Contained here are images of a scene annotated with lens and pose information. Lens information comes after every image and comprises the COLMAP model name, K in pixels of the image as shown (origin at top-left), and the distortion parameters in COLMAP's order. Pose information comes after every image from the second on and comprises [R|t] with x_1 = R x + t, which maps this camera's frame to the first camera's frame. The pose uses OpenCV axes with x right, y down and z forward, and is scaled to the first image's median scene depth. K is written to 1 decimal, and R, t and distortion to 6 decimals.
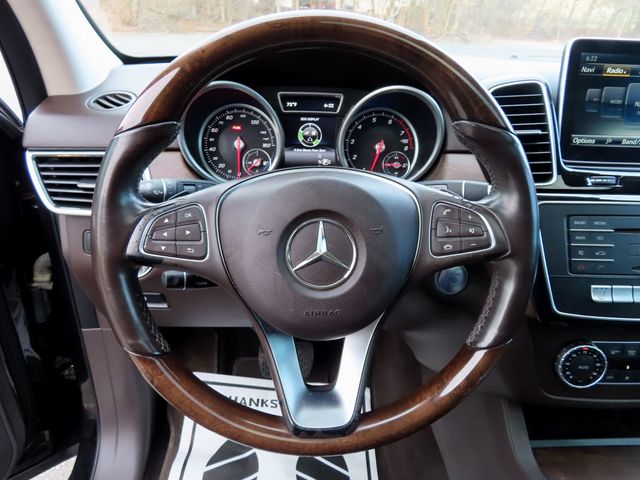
lens RADIAL K [[459.2, 0, 318.4], [0, 459.2, 239.7], [0, 0, 1]] dist [-0.010165, 0.005047]
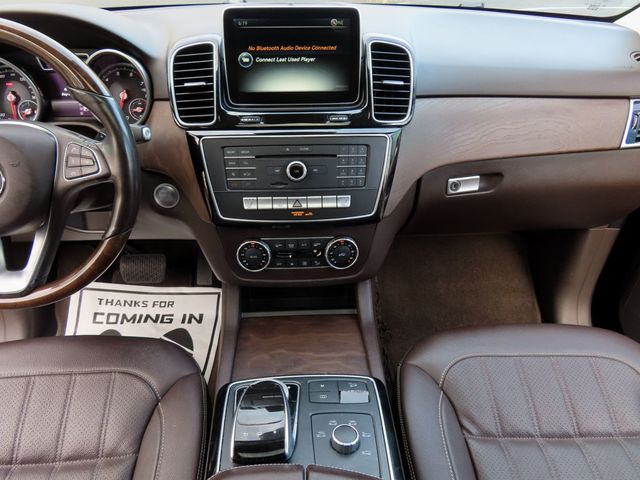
lens RADIAL K [[459.2, 0, 321.8], [0, 459.2, 237.4], [0, 0, 1]] dist [-0.010165, 0.005047]
pose [[0.999479, -0.027882, -0.016285, 0.837618], [0.030056, 0.987672, 0.153623, 0.011912], [0.011801, -0.154033, 0.987995, -0.381532]]
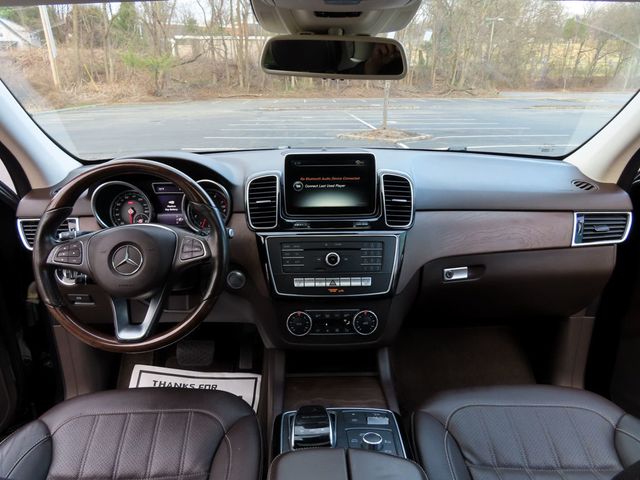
lens RADIAL K [[459.2, 0, 318.6], [0, 459.2, 236.7], [0, 0, 1]] dist [-0.010165, 0.005047]
pose [[0.998439, -0.031204, -0.046326, 0.780375], [0.025461, 0.992476, -0.119763, 0.155998], [0.049714, 0.118397, 0.991721, -0.918302]]
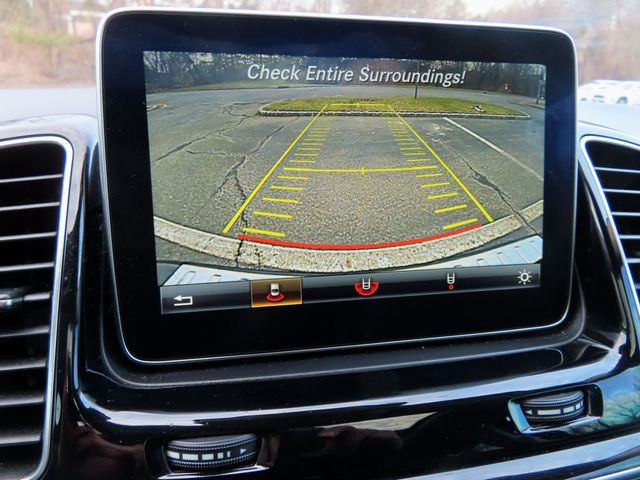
lens RADIAL K [[459.2, 0, 316.3], [0, 459.2, 237.7], [0, 0, 1]] dist [-0.010165, 0.005047]
pose [[0.990961, -0.057887, 0.121017, 0.657831], [0.068937, 0.993625, -0.089207, -0.236079], [-0.115082, 0.096743, 0.988634, 0.671031]]
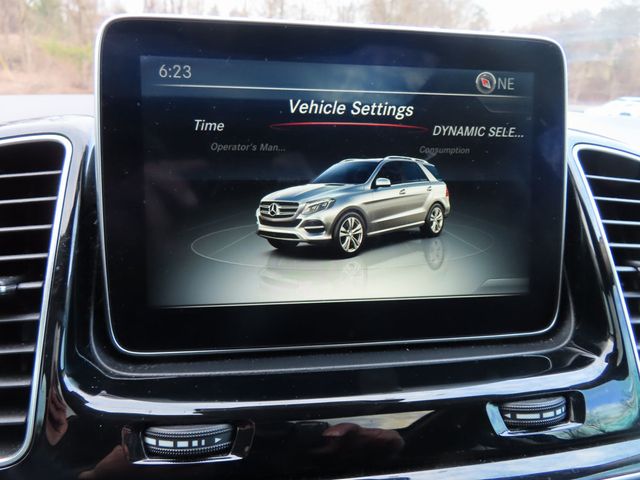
lens RADIAL K [[459.2, 0, 318.3], [0, 459.2, 238.5], [0, 0, 1]] dist [-0.010165, 0.005047]
pose [[0.995890, -0.032184, 0.084660, 0.684342], [0.042034, 0.992210, -0.117272, -0.222727], [-0.080226, 0.120349, 0.989485, 0.660323]]
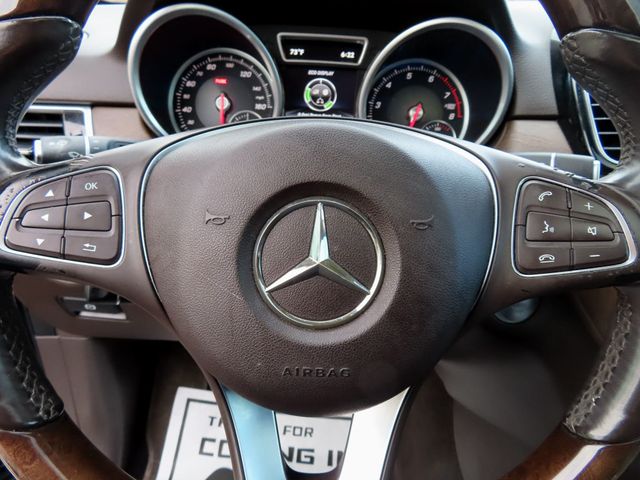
lens RADIAL K [[459.2, 0, 314.8], [0, 459.2, 238.4], [0, 0, 1]] dist [-0.010165, 0.005047]
pose [[0.998234, 0.036899, -0.046564, 0.019148], [-0.036819, 0.999319, 0.002571, 0.000316], [0.046627, -0.000852, 0.998912, 0.323380]]
